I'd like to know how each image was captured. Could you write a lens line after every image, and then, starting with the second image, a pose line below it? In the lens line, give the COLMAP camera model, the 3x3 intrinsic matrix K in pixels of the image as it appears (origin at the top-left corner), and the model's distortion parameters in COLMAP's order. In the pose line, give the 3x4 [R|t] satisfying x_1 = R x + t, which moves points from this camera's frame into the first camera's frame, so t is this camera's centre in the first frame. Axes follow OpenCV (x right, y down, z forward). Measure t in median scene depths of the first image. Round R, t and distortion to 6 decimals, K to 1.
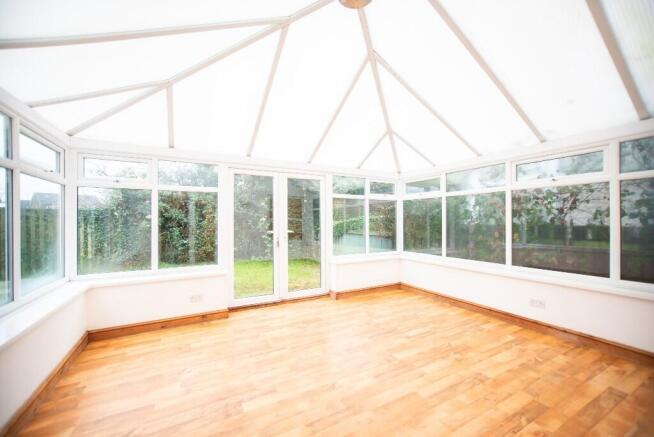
lens RADIAL K [[280.2, 0, 327.4], [0, 280.2, 220.5], [0, 0, 1]] dist [-0.004070, 0.000405]
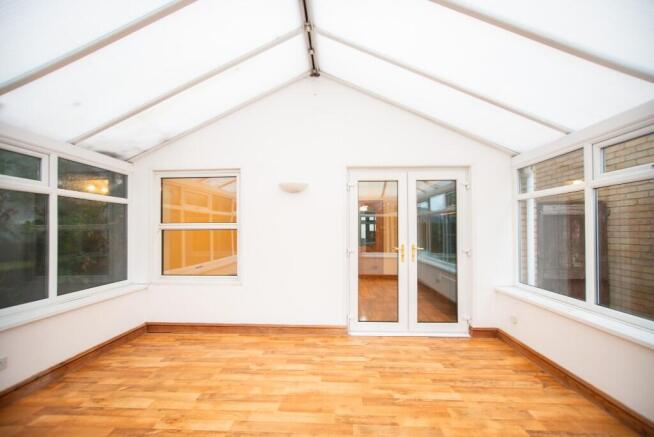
lens RADIAL K [[280.2, 0, 327.4], [0, 280.2, 220.5], [0, 0, 1]] dist [-0.004070, 0.000405]
pose [[-0.836945, 0.012312, 0.547149, -0.368512], [0.007641, 0.999912, -0.010812, -0.045328], [-0.547234, -0.004868, -0.836966, 1.677069]]
